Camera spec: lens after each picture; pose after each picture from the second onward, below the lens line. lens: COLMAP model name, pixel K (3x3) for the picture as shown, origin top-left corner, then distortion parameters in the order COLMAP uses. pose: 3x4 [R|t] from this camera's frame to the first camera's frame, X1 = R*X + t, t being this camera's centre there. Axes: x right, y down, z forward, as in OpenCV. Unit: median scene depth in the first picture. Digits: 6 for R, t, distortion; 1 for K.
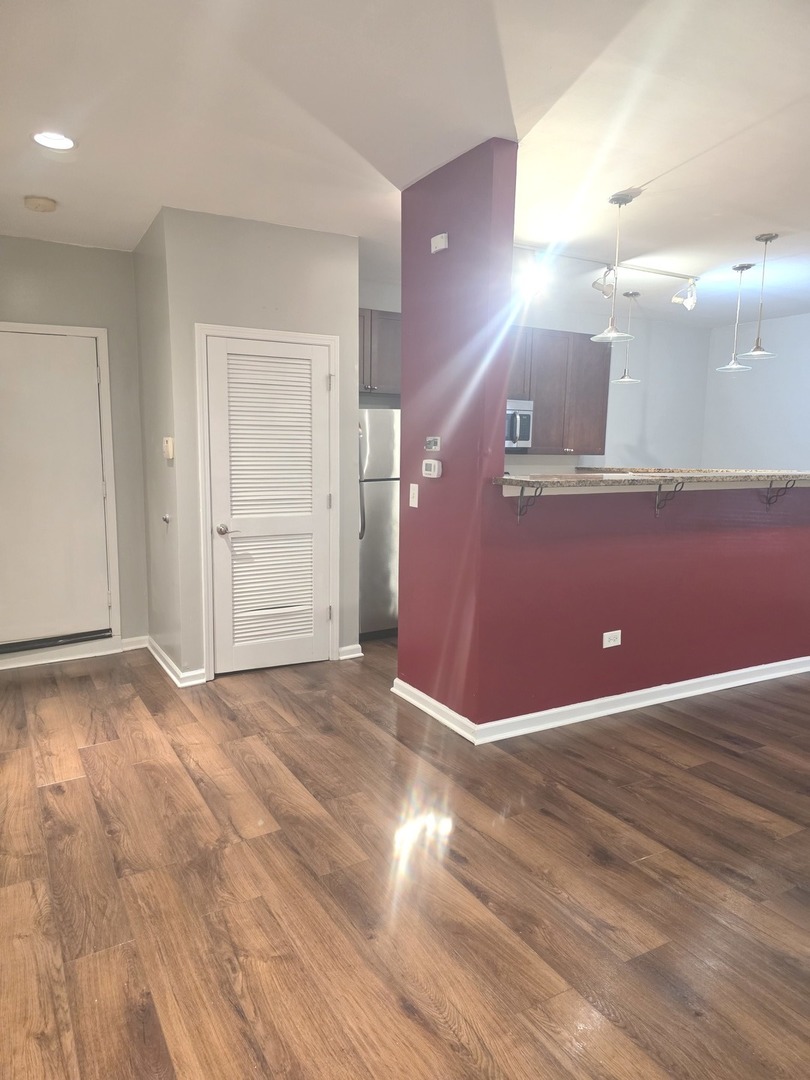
lens RADIAL K [[726.9, 0, 399.7], [0, 726.9, 549.8], [0, 0, 1]] dist [0.066495, -0.085430]
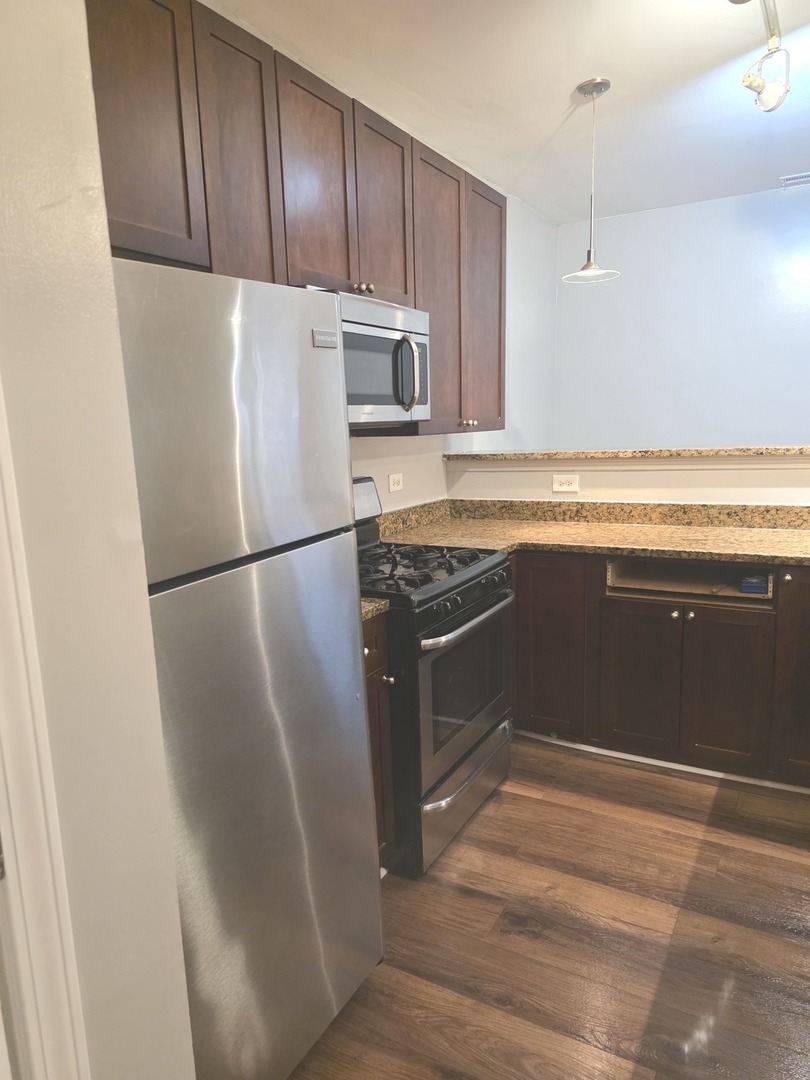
lens RADIAL K [[726.9, 0, 399.7], [0, 726.9, 549.8], [0, 0, 1]] dist [0.066495, -0.085430]
pose [[0.856611, -0.133356, 0.498431, -0.090604], [0.116731, 0.991064, 0.064546, -0.127863], [-0.502585, 0.002892, 0.864523, 0.863354]]
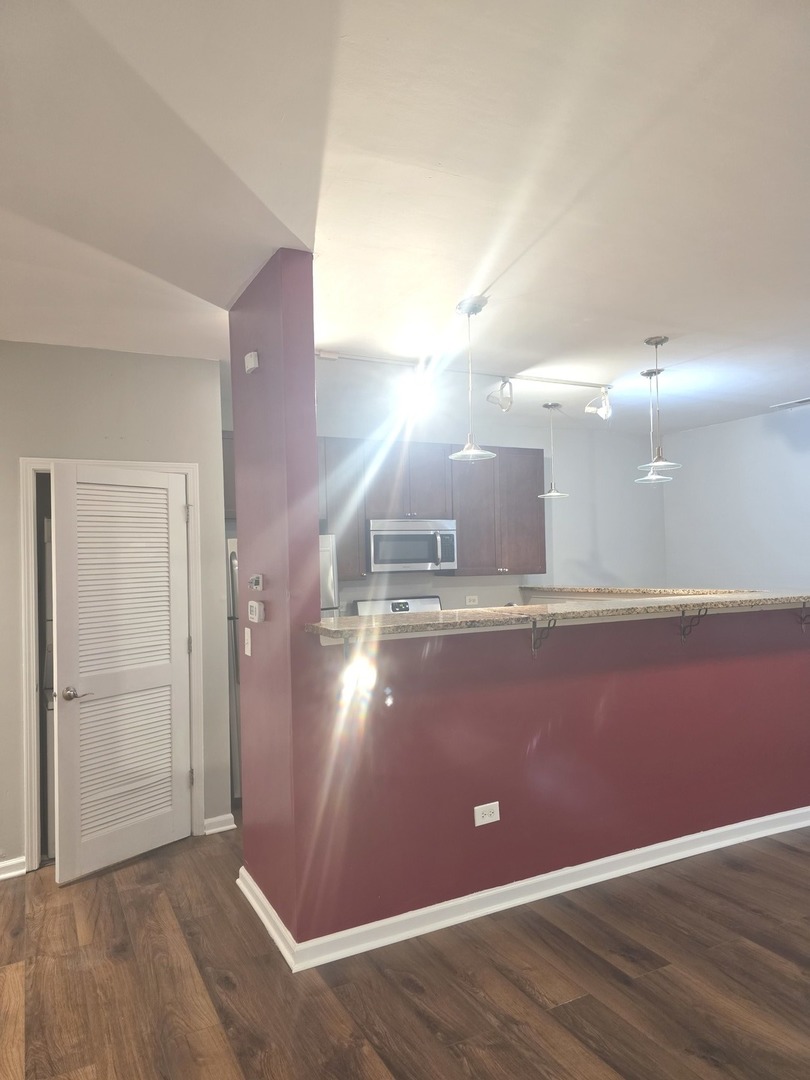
lens RADIAL K [[736.6, 0, 405.0], [0, 736.6, 540.0], [0, 0, 1]] dist [0.055175, -0.047731]
pose [[0.998838, -0.037400, -0.030383, 0.198273], [0.031935, 0.985973, -0.163819, -0.037975], [0.036084, 0.162659, 0.986022, 0.115025]]
